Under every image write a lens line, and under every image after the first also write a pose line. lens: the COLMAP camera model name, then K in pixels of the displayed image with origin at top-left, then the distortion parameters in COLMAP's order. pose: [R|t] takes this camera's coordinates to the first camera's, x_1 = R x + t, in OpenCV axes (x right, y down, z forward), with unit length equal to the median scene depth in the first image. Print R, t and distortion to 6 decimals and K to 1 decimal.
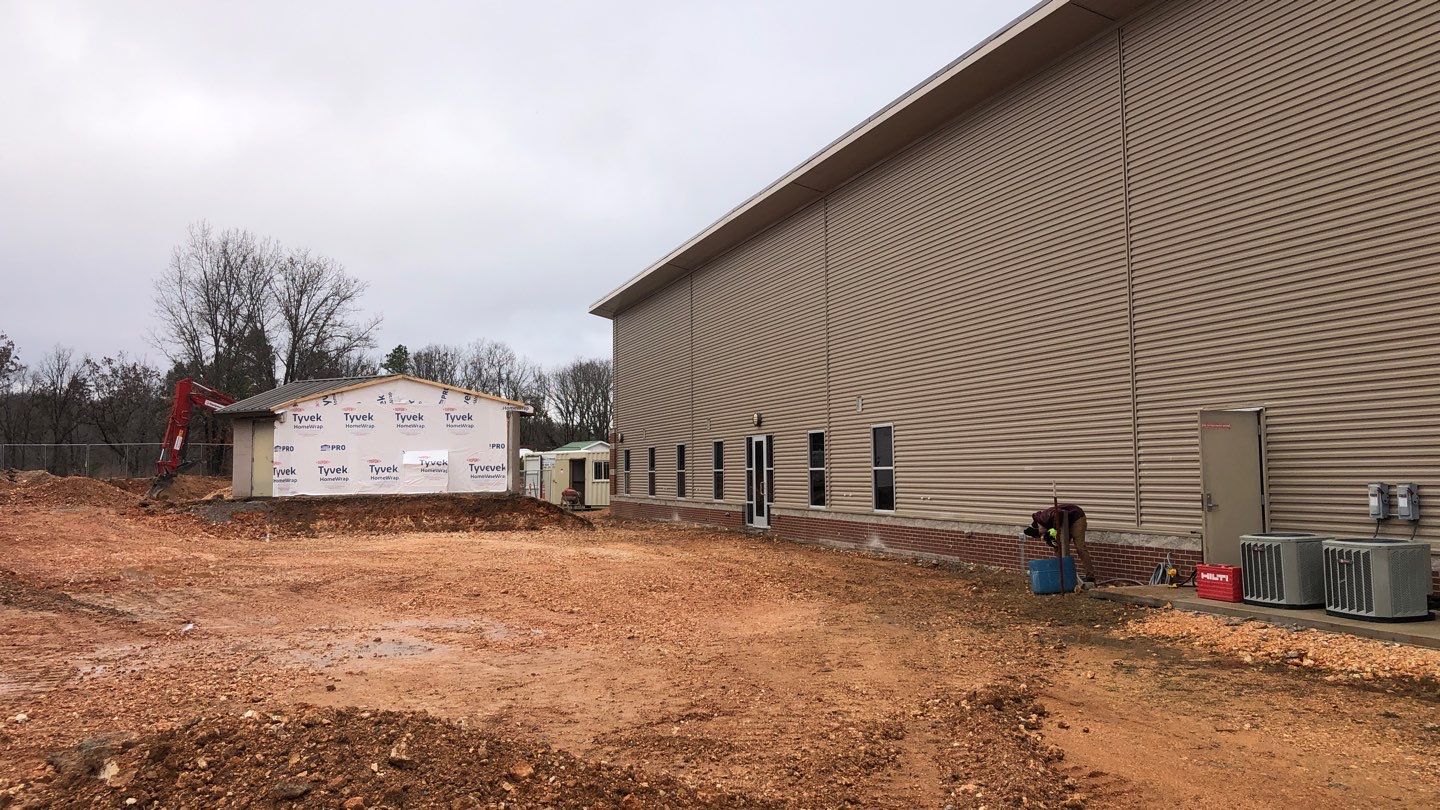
lens RADIAL K [[1187.7, 0, 718.9], [0, 1187.7, 400.7], [0, 0, 1]] dist [0.056281, -0.003265]
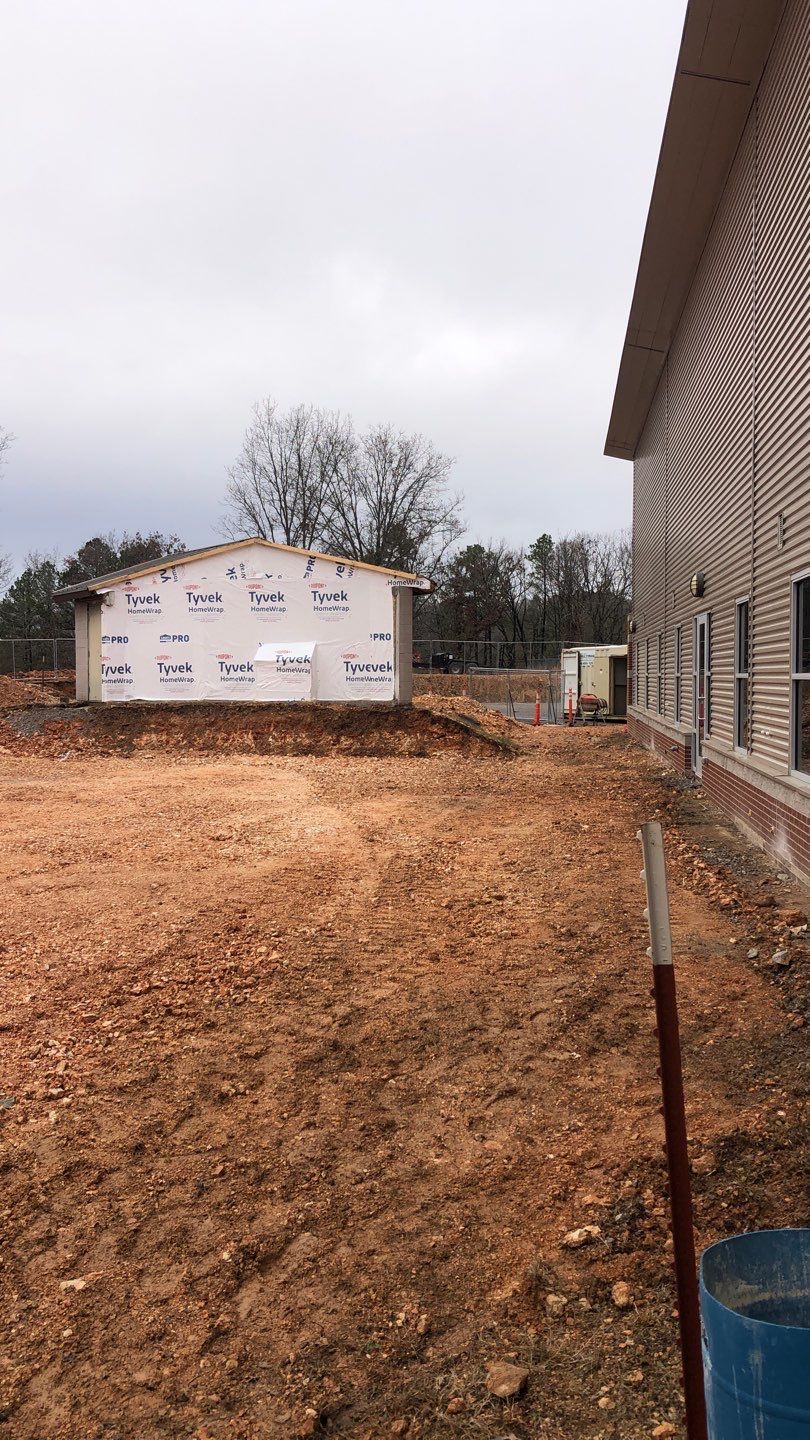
lens RADIAL K [[1187.7, 0, 405.5], [0, 1187.7, 720.7], [0, 0, 1]] dist [0.056281, -0.003265]
pose [[0.904902, 0.027151, -0.424752, 0.132064], [0.016471, 0.994982, 0.098691, 0.018853], [0.425301, -0.096302, 0.899914, 0.373619]]
